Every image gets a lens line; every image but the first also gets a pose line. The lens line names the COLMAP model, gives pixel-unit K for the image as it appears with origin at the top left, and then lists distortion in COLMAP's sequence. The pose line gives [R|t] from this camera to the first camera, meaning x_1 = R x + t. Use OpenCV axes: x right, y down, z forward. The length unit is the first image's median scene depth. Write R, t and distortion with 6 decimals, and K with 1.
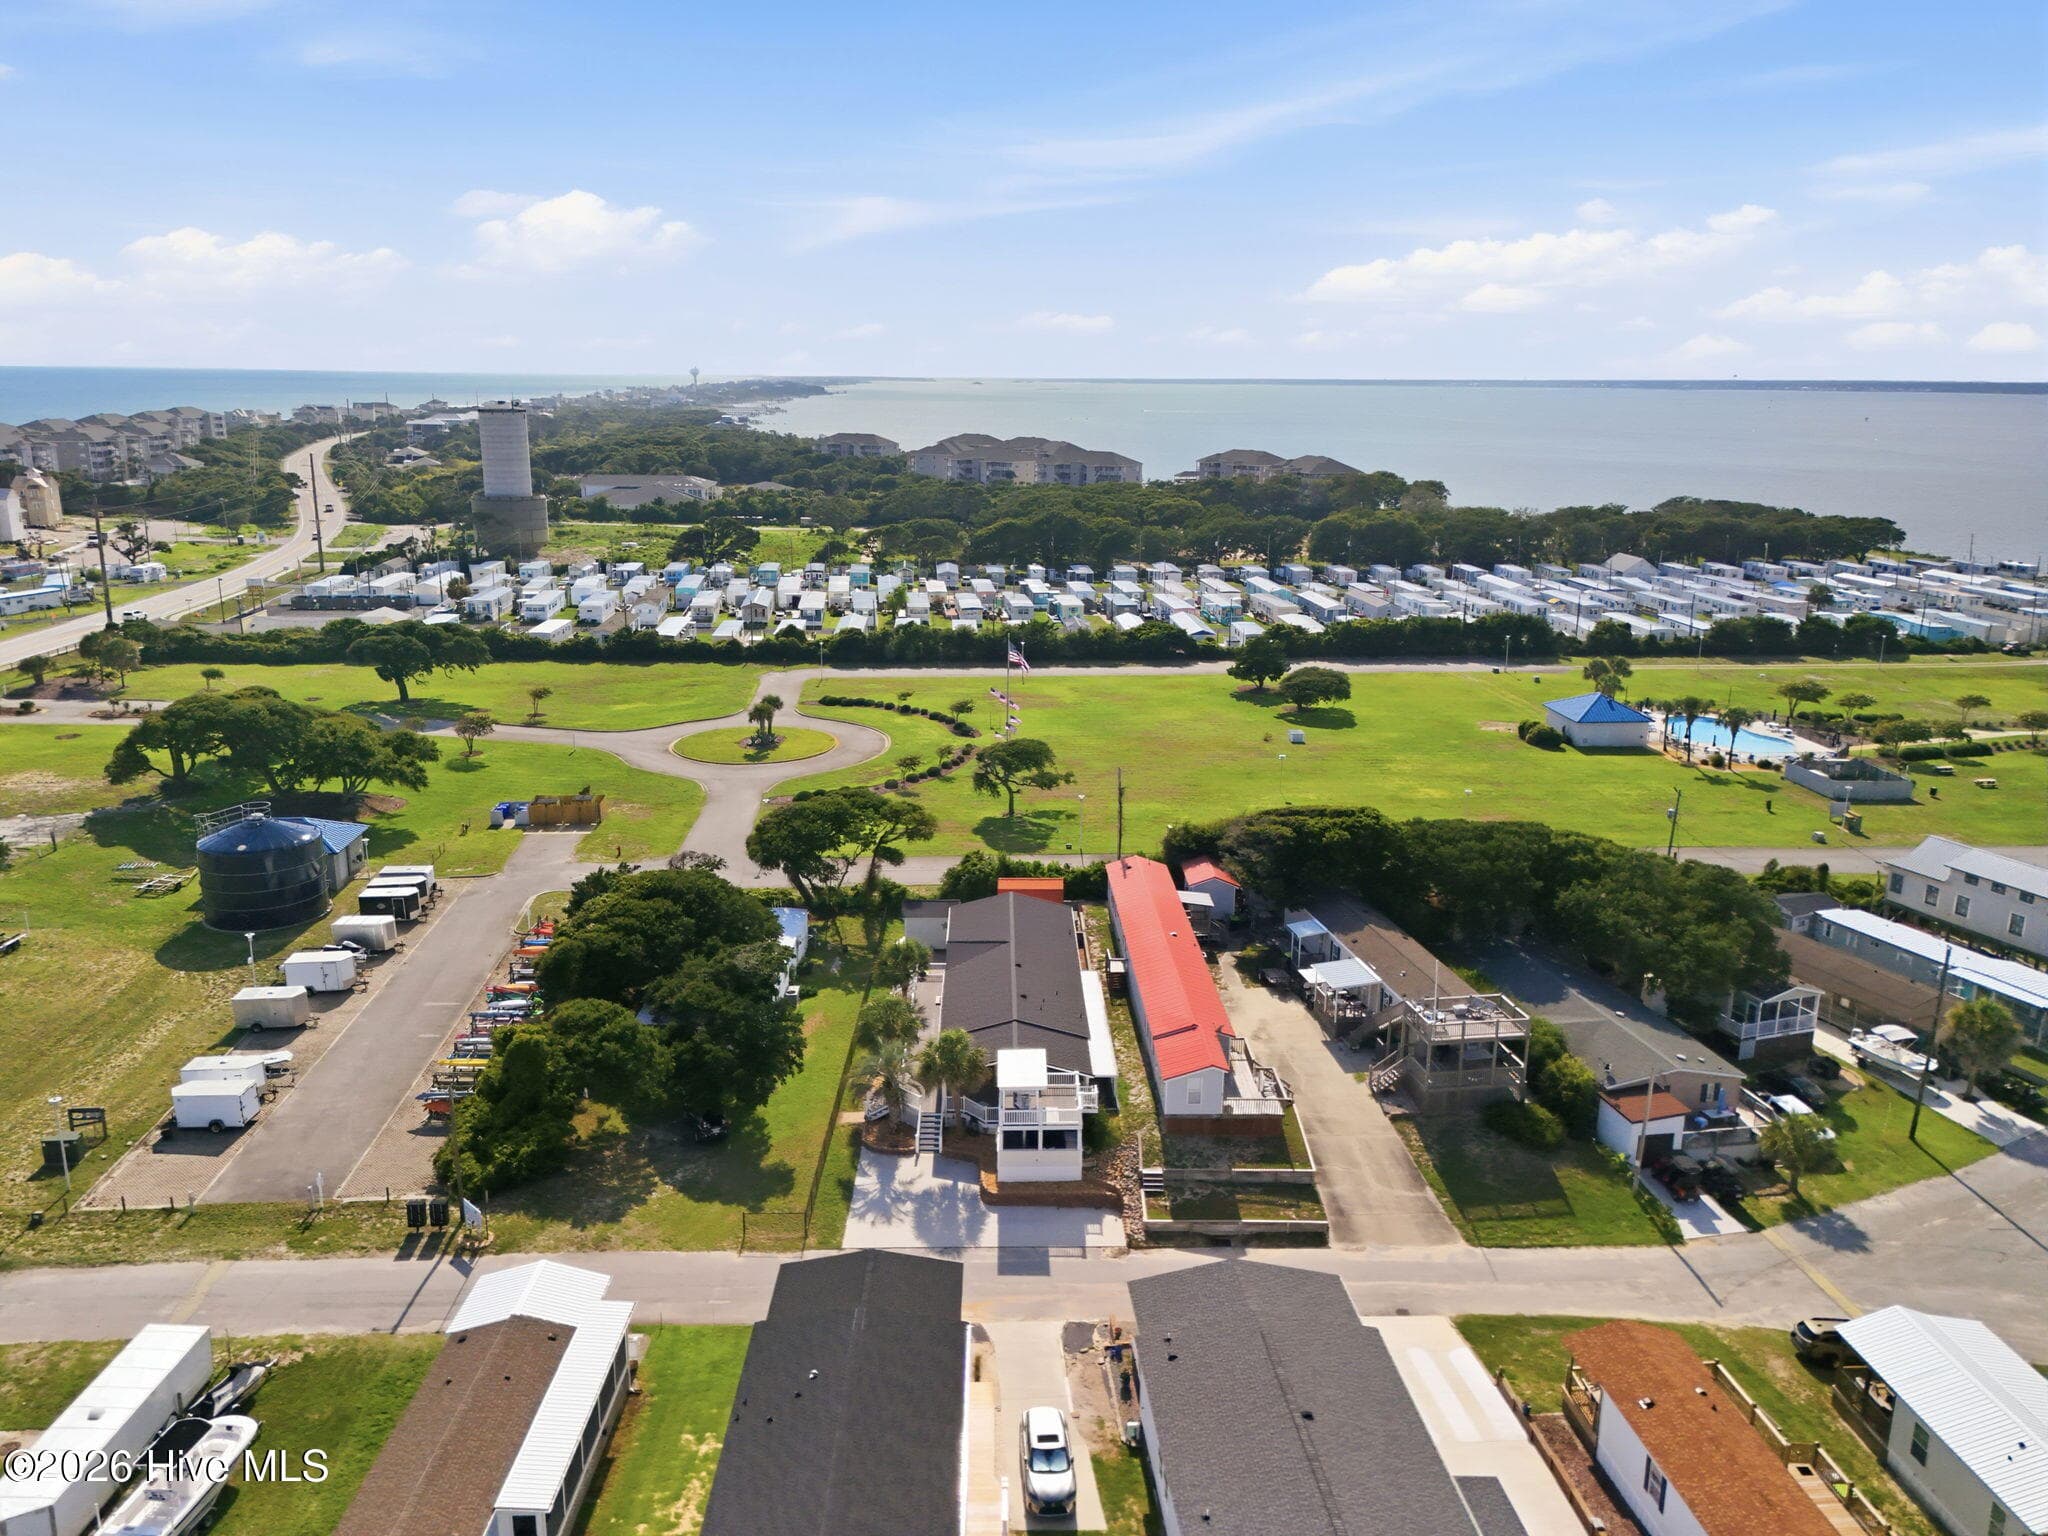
lens RADIAL K [[1507.5, 0, 1022.6], [0, 1507.5, 776.1], [0, 0, 1]] dist [0.066777, -0.056048]
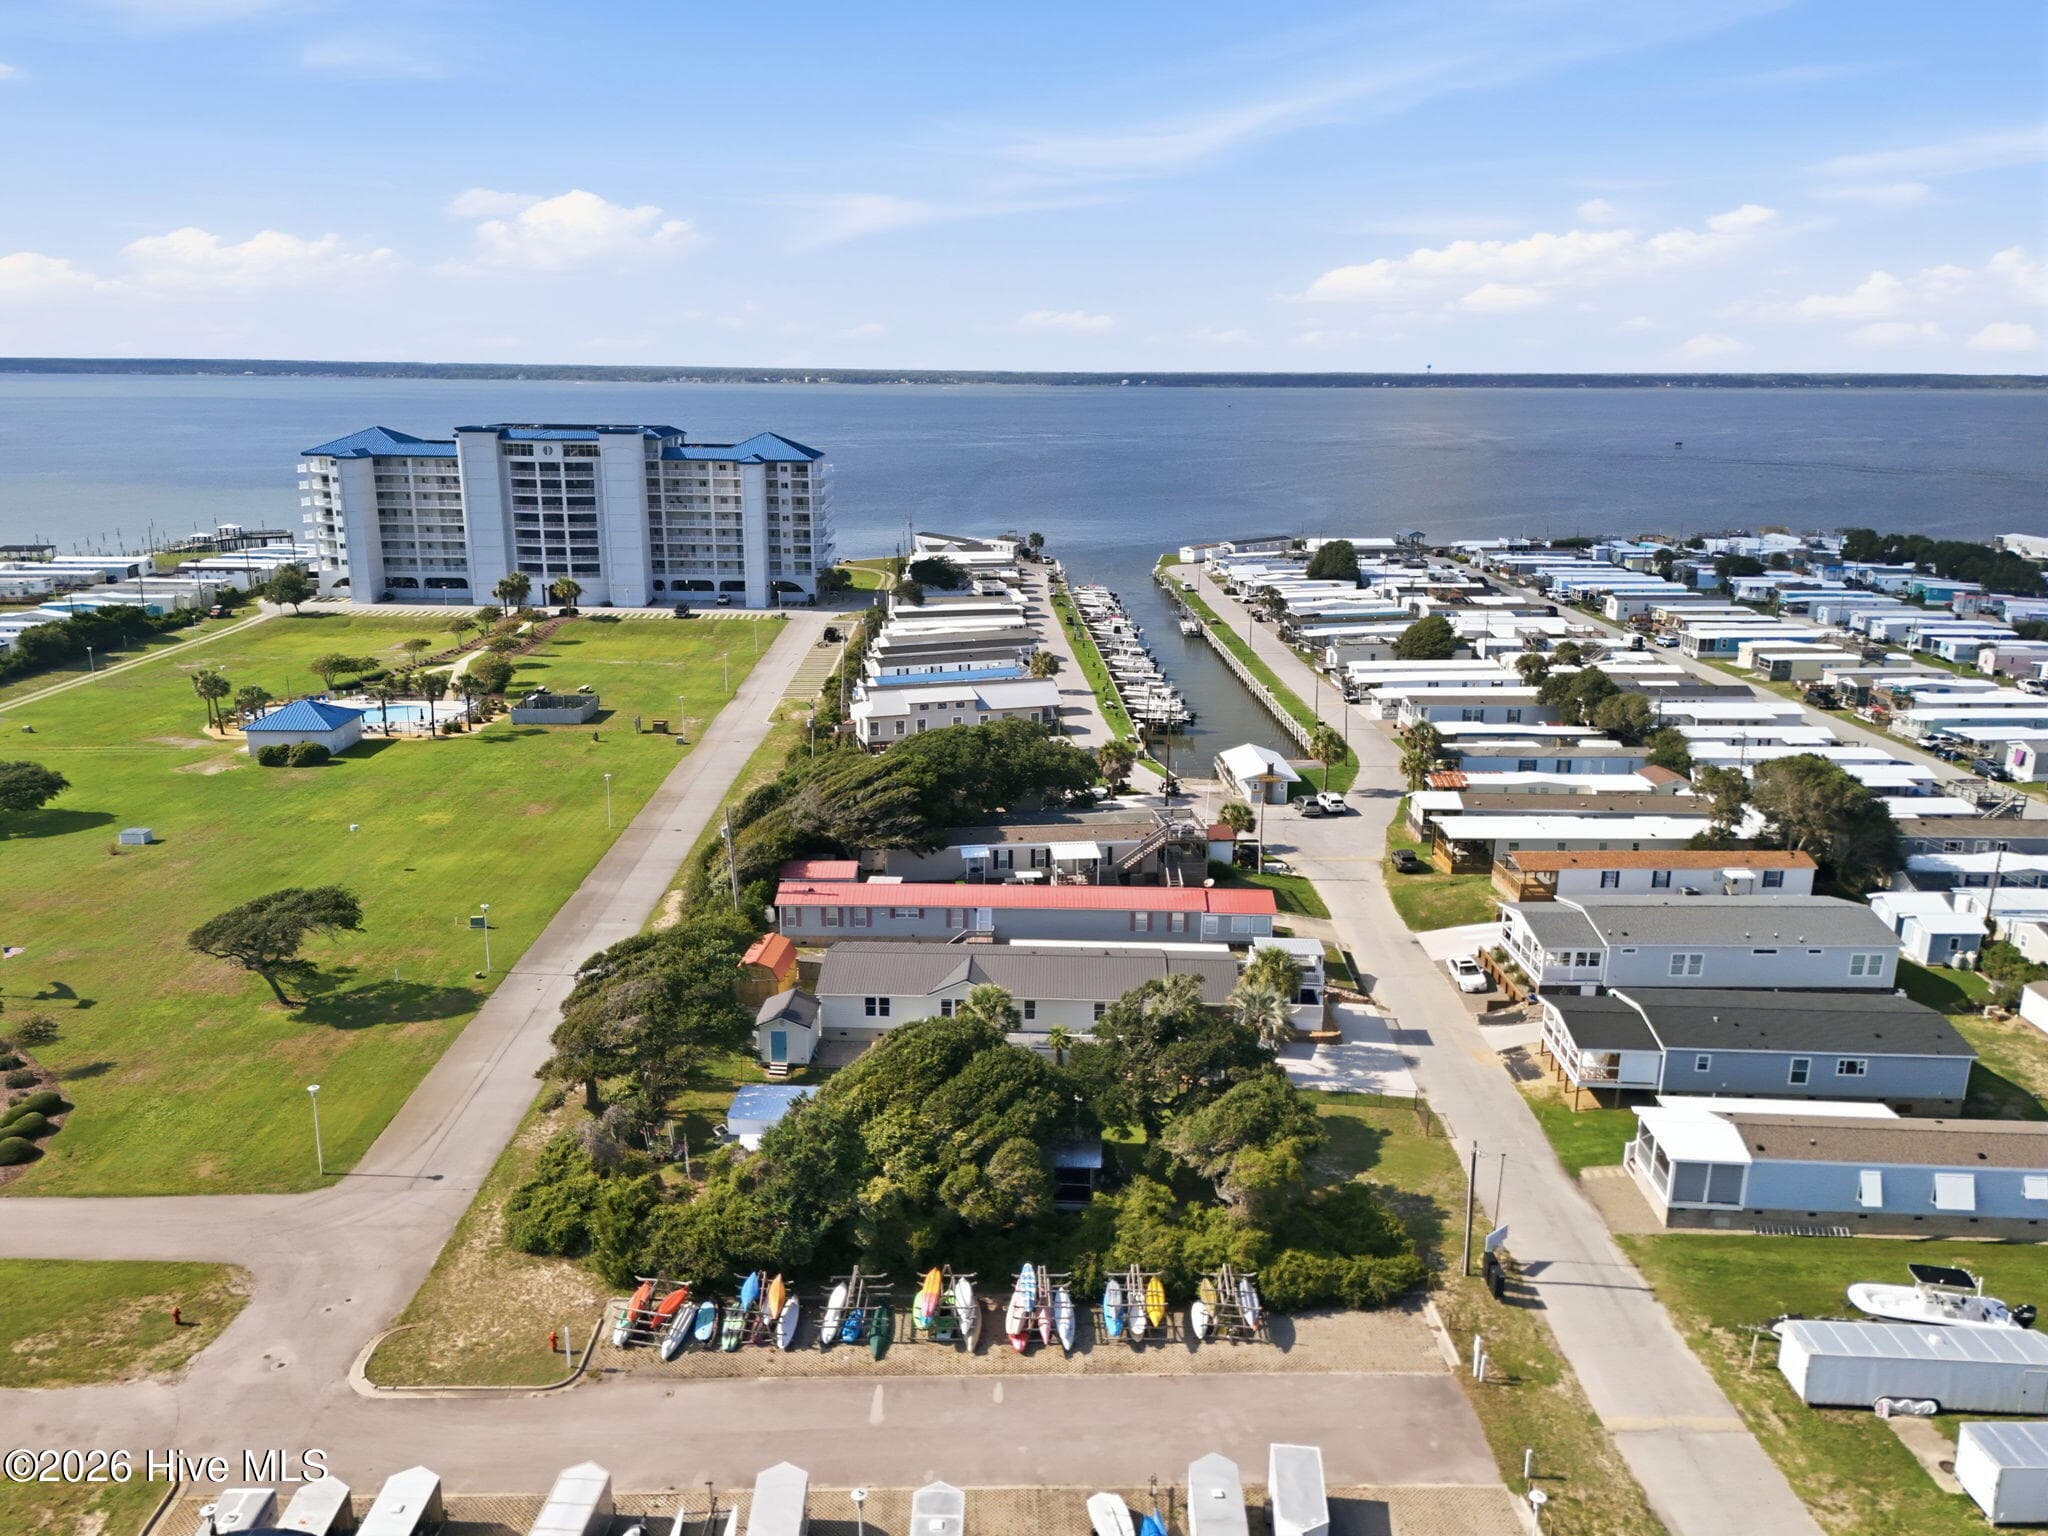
lens RADIAL K [[1507.5, 0, 1032.1], [0, 1507.5, 769.2], [0, 0, 1]] dist [0.066777, -0.056048]
pose [[0.046520, -0.261264, 0.964146, -0.849425], [0.246051, 0.938450, 0.242428, -0.214641], [-0.968140, 0.225951, 0.107941, 0.756239]]
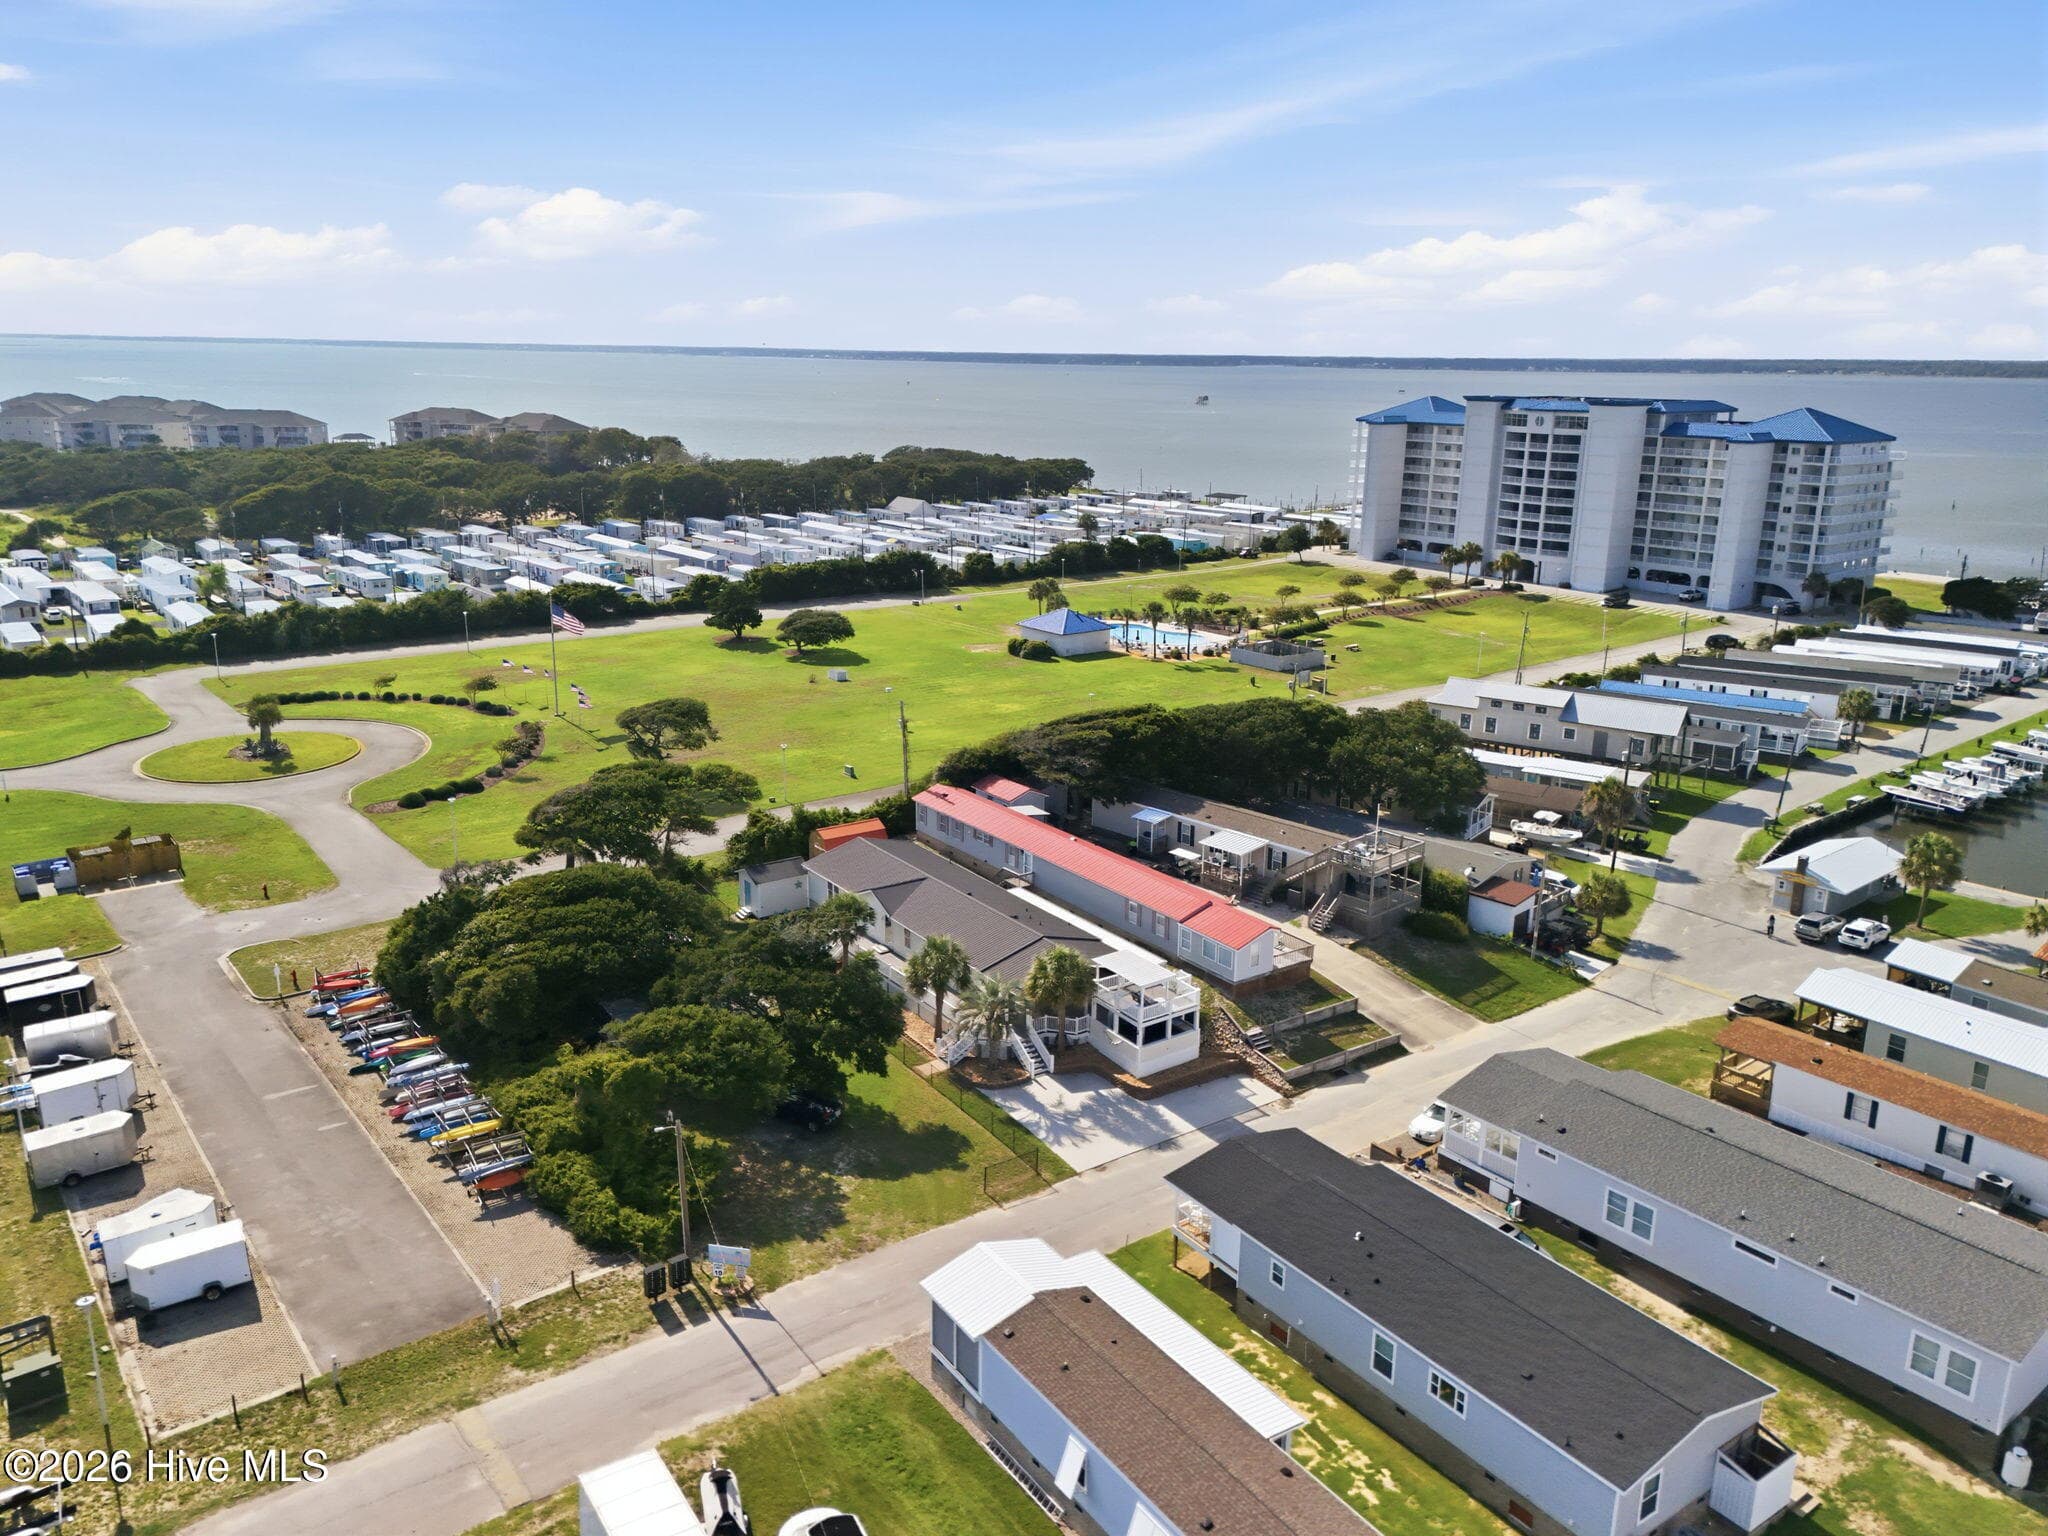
lens RADIAL K [[1507.5, 0, 1027.1], [0, 1507.5, 775.7], [0, 0, 1]] dist [0.066777, -0.056048]
pose [[0.828532, -0.147195, 0.540249, -0.435557], [0.135681, 0.988852, 0.061338, -0.006614], [-0.543255, 0.022481, 0.839267, 0.126048]]
